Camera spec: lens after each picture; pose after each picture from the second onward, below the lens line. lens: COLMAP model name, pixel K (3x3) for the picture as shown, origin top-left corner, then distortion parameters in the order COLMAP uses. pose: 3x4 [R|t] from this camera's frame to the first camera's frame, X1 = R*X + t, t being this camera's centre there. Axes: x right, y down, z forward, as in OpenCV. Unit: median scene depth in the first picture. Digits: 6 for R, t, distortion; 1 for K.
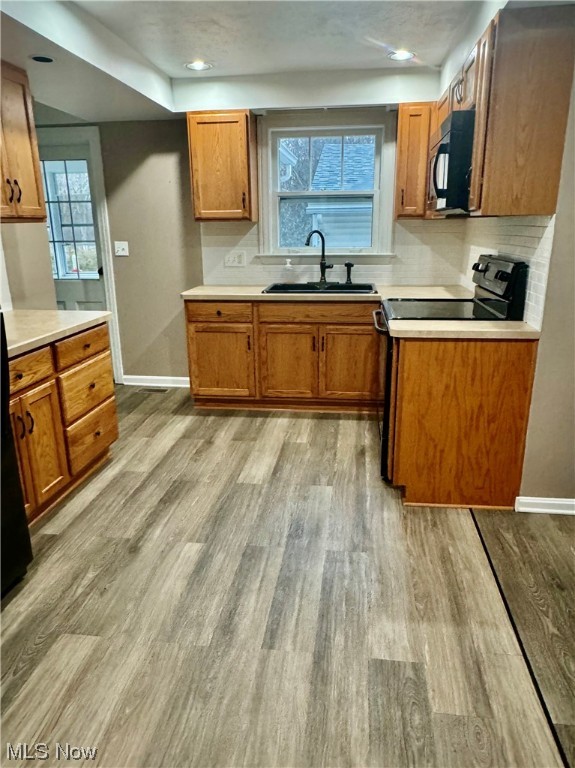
lens RADIAL K [[541.7, 0, 288.0], [0, 541.7, 383.3], [0, 0, 1]] dist [-0.003358, 0.000184]
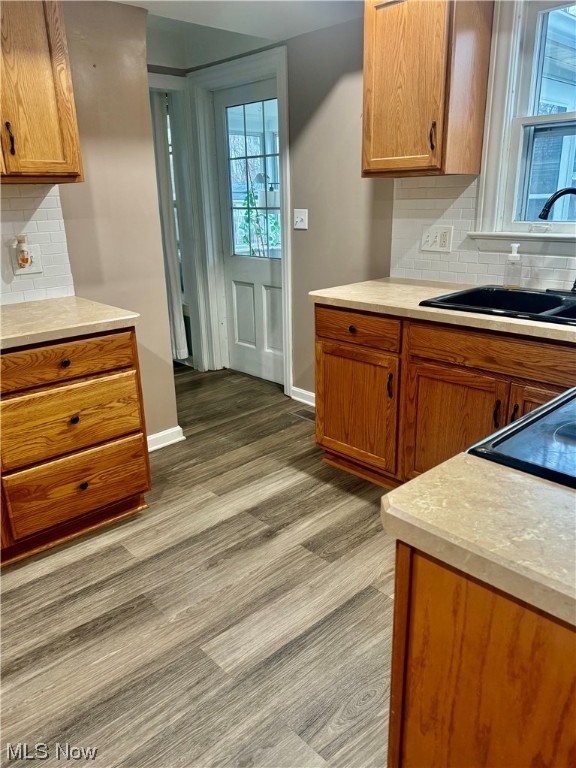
lens RADIAL K [[555.0, 0, 288.4], [0, 555.0, 385.9], [0, 0, 1]] dist [0.012408, -0.009061]
pose [[0.768097, 0.198018, -0.608946, 0.209218], [-0.165379, 0.980066, 0.110098, -0.123167], [0.618608, 0.016141, 0.785534, 0.461185]]
